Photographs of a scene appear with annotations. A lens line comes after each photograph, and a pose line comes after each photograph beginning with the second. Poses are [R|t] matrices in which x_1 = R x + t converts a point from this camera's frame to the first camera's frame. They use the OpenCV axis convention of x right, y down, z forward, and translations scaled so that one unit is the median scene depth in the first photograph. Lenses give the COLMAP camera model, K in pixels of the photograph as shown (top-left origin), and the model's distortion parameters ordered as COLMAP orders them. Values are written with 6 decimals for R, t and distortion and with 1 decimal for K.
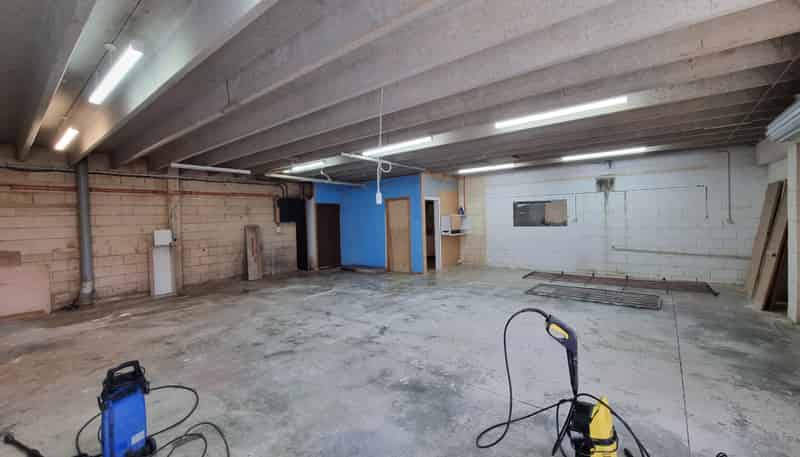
lens RADIAL K [[329.0, 0, 402.8], [0, 329.0, 224.2], [0, 0, 1]] dist [-0.003317, -0.000340]
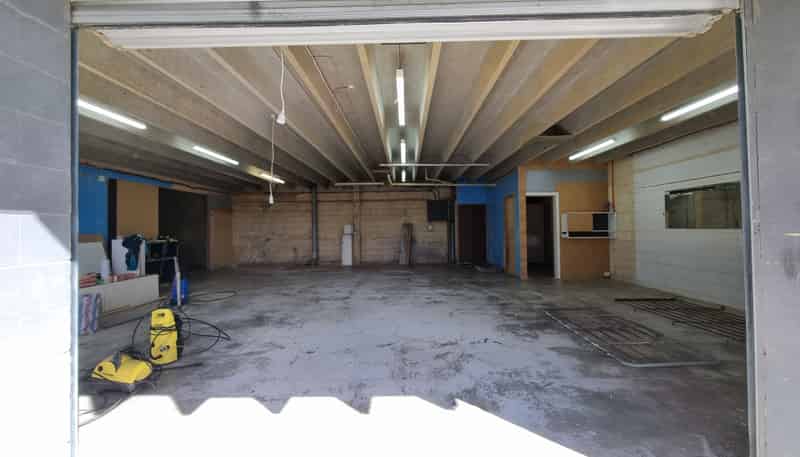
lens RADIAL K [[329.0, 0, 402.8], [0, 329.0, 224.2], [0, 0, 1]] dist [-0.003317, -0.000340]
pose [[0.613601, 0.010979, -0.789540, 0.583771], [-0.020941, 0.999778, -0.002372, 0.011253], [0.789338, 0.017989, 0.613695, 0.192536]]
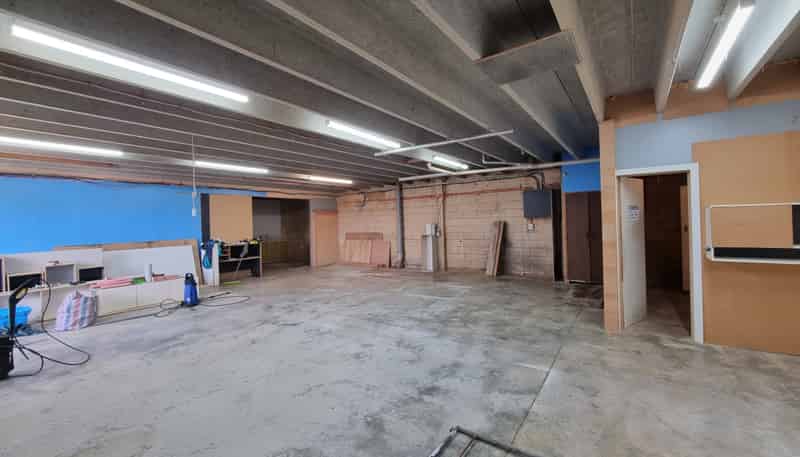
lens RADIAL K [[329.0, 0, 402.8], [0, 329.0, 224.2], [0, 0, 1]] dist [-0.003317, -0.000340]
pose [[0.057410, 0.034205, -0.997765, 0.540569], [0.007413, 0.999371, 0.034687, -0.025243], [0.998323, -0.009388, 0.057120, 0.680125]]
